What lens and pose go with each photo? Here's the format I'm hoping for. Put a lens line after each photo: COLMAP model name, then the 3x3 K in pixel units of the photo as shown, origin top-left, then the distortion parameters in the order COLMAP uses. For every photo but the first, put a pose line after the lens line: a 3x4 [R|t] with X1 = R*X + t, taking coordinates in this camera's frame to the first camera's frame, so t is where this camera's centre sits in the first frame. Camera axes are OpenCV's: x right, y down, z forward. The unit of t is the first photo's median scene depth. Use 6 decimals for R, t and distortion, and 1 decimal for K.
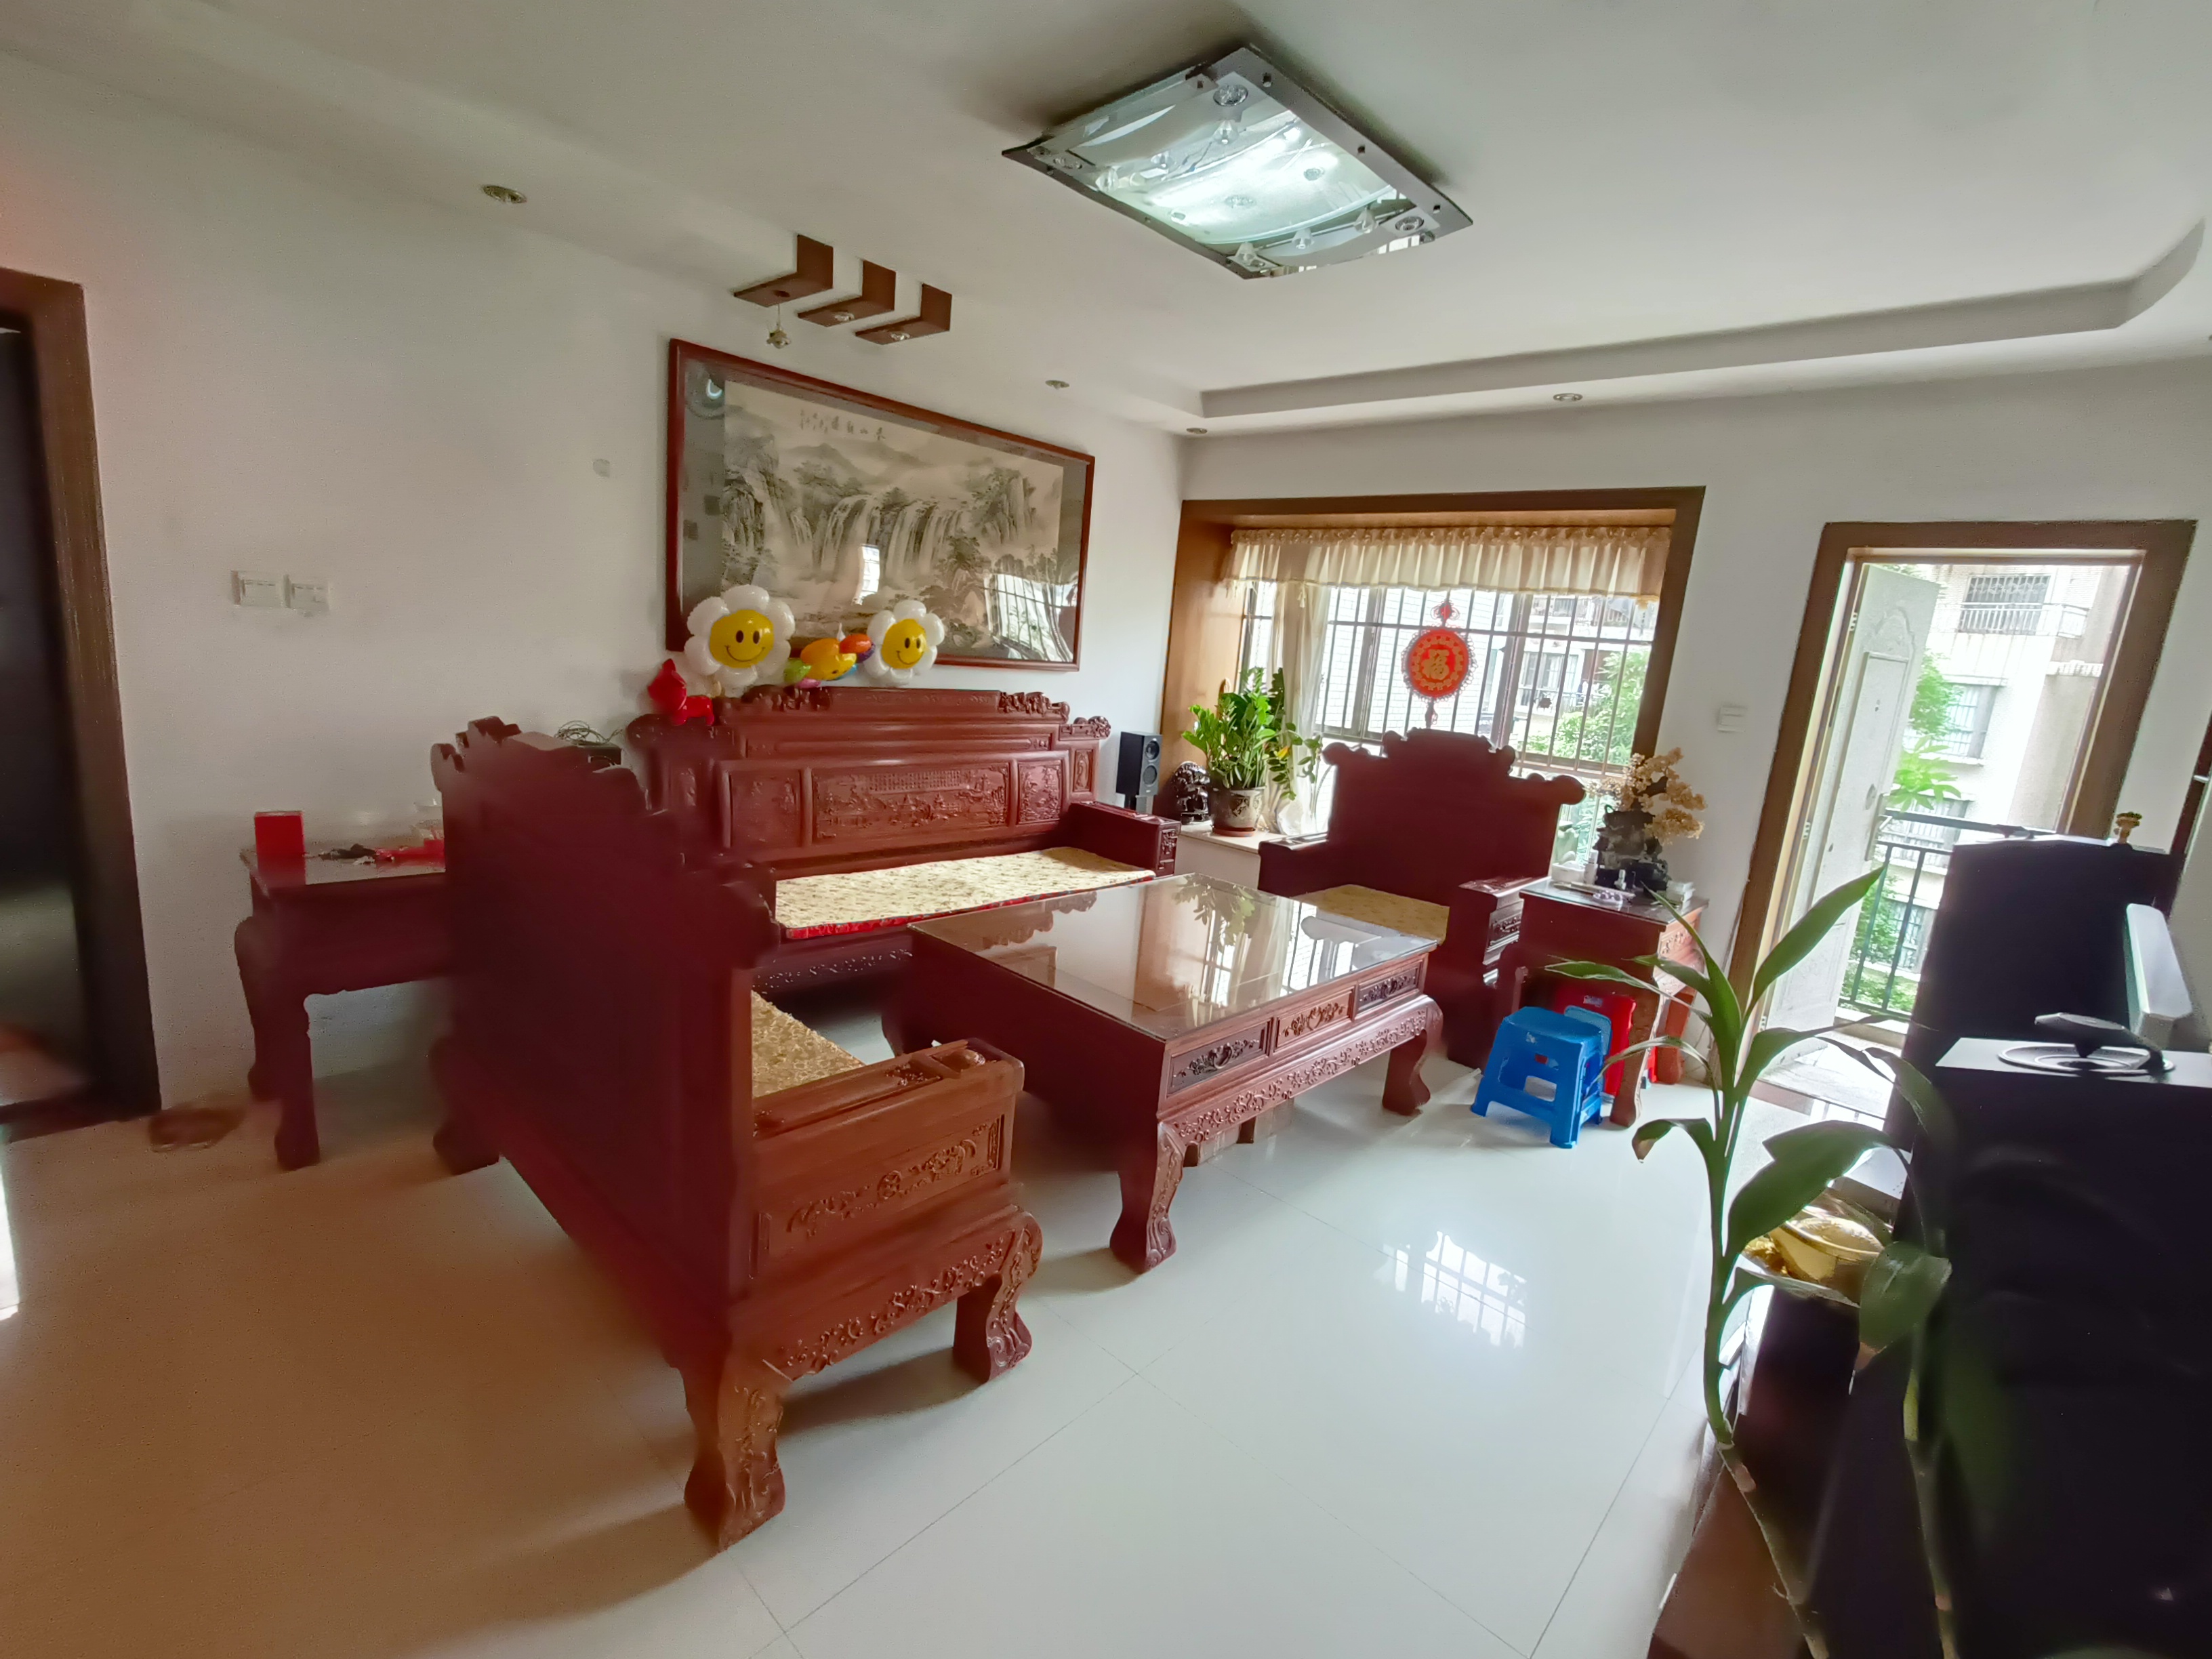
lens RADIAL K [[996.2, 0, 1095.1], [0, 996.2, 825.8], [0, 0, 1]] dist [0.001581, 0.000836]
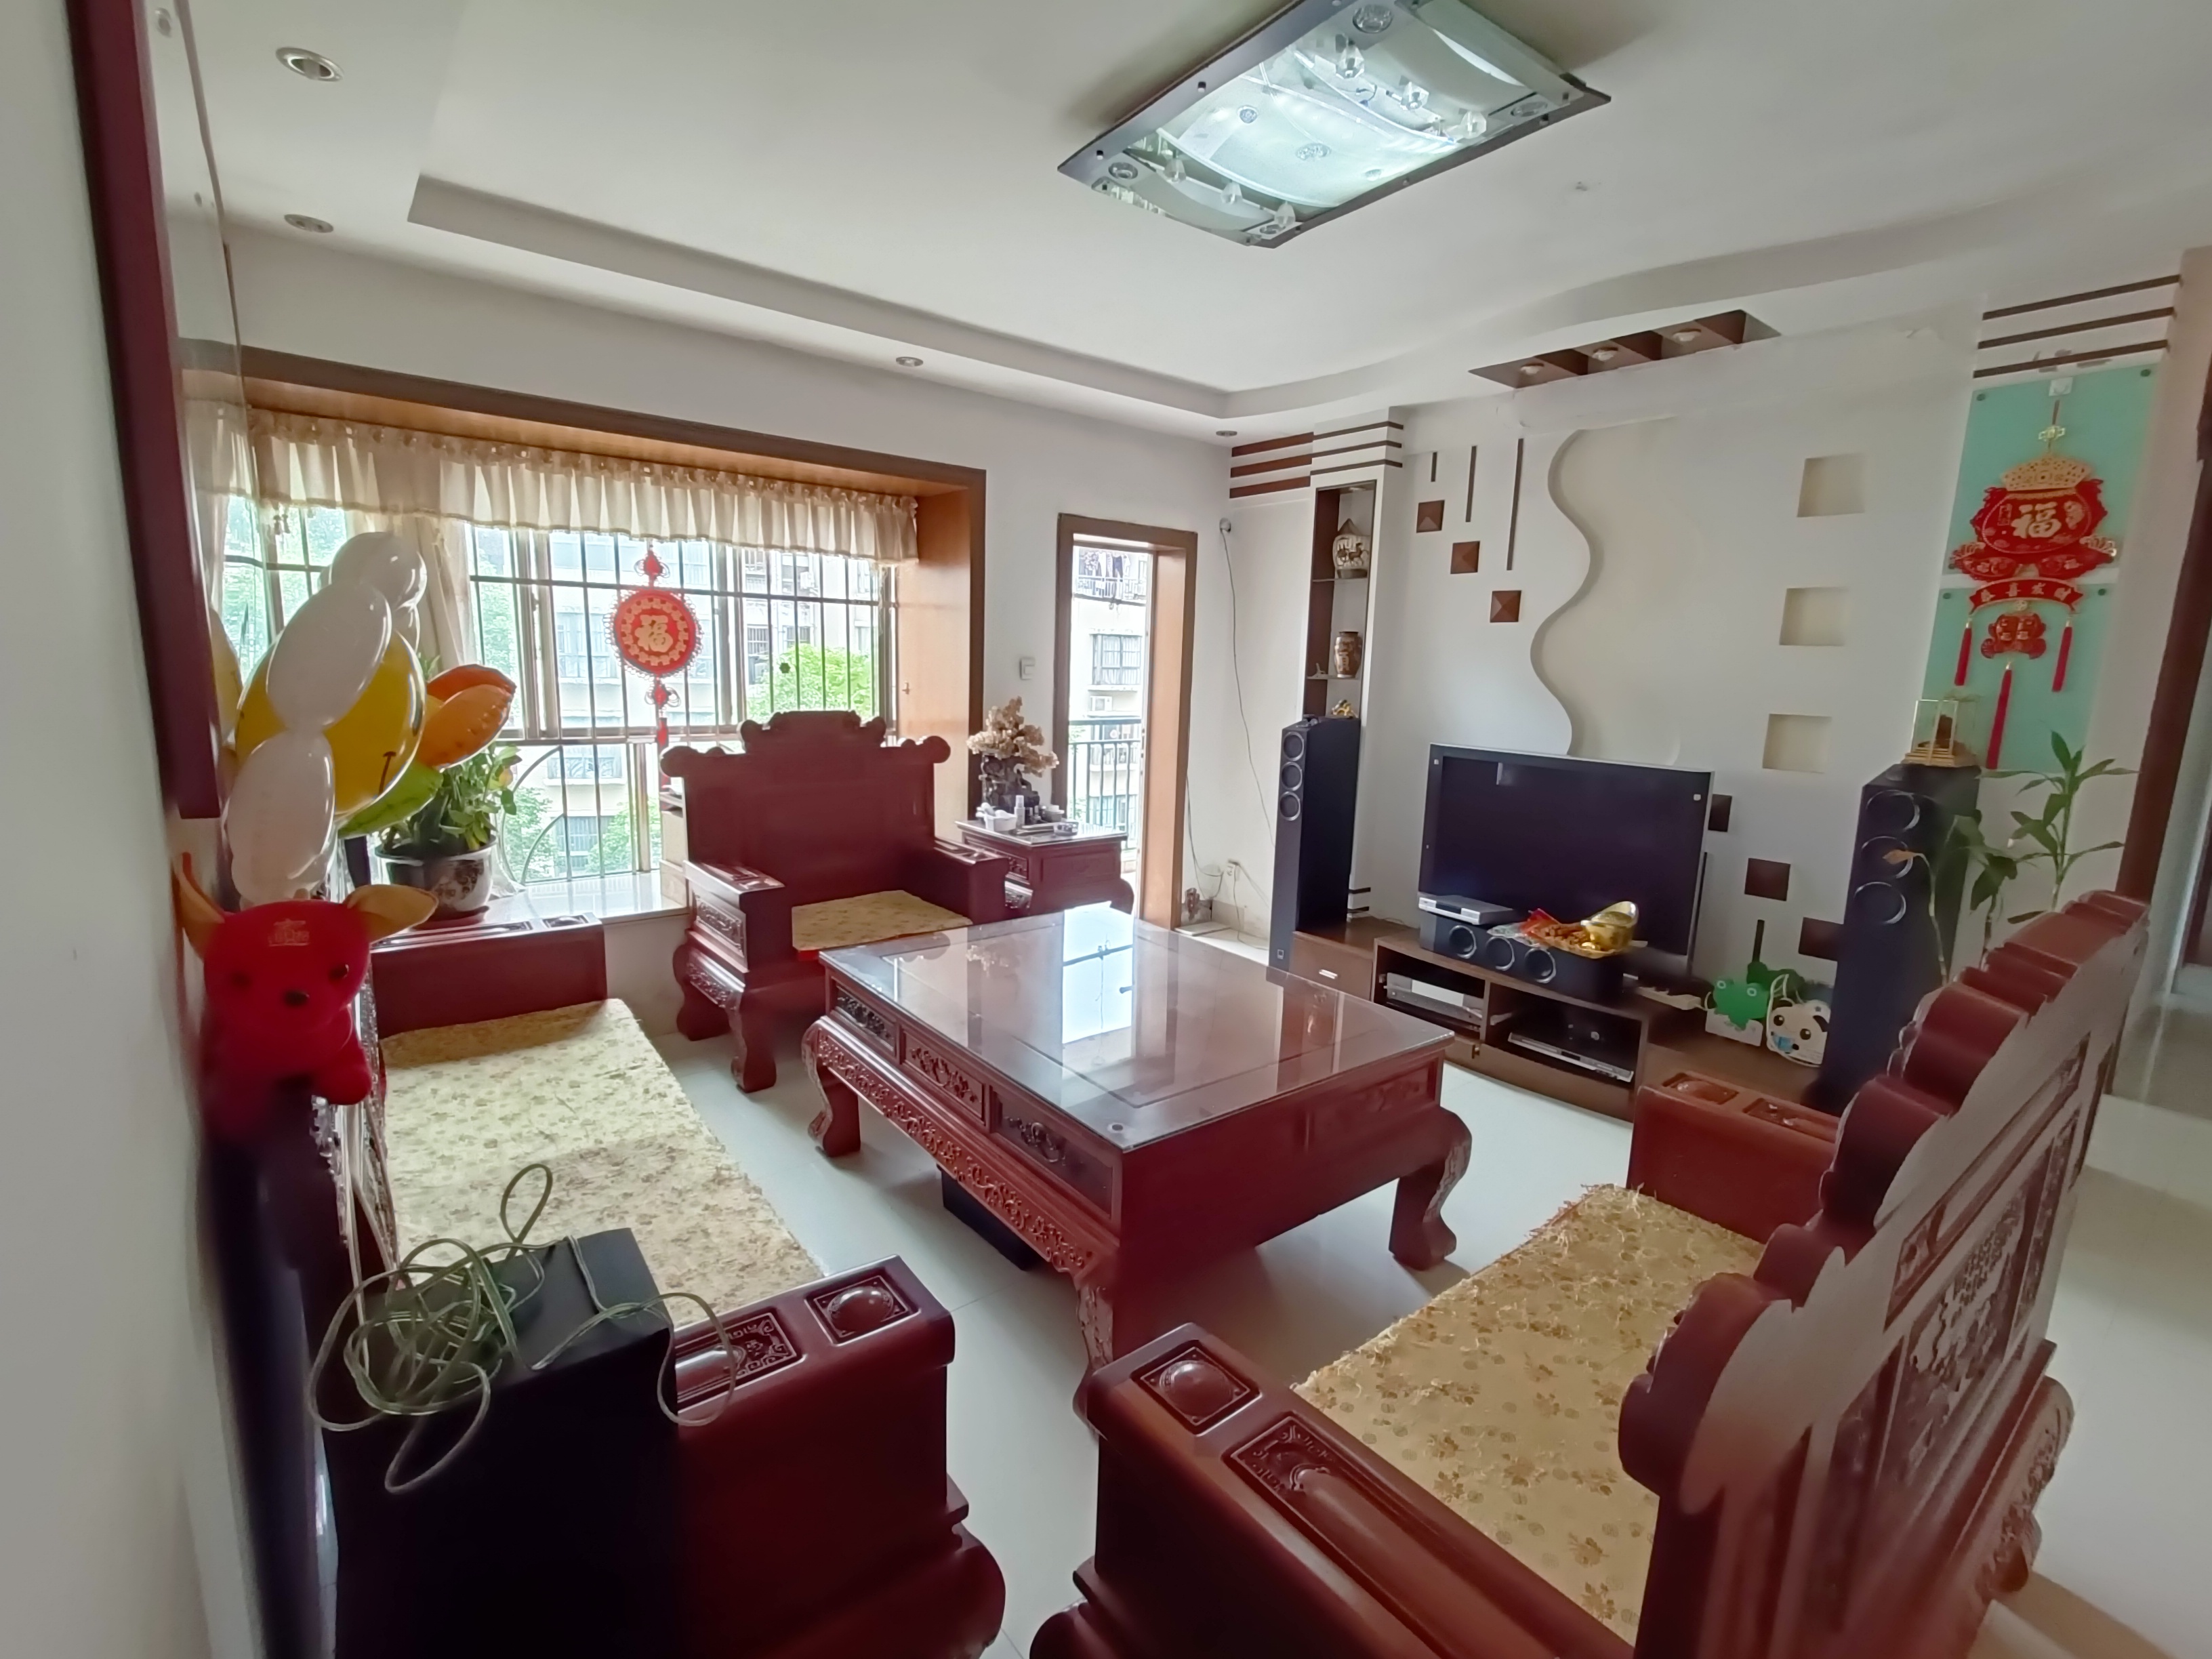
lens RADIAL K [[996.2, 0, 1095.1], [0, 996.2, 825.8], [0, 0, 1]] dist [0.001581, 0.000836]
pose [[0.138167, -0.248245, 0.958793, -0.435098], [0.172244, 0.959349, 0.223567, -0.134158], [-0.975316, 0.134257, 0.175309, 0.539983]]
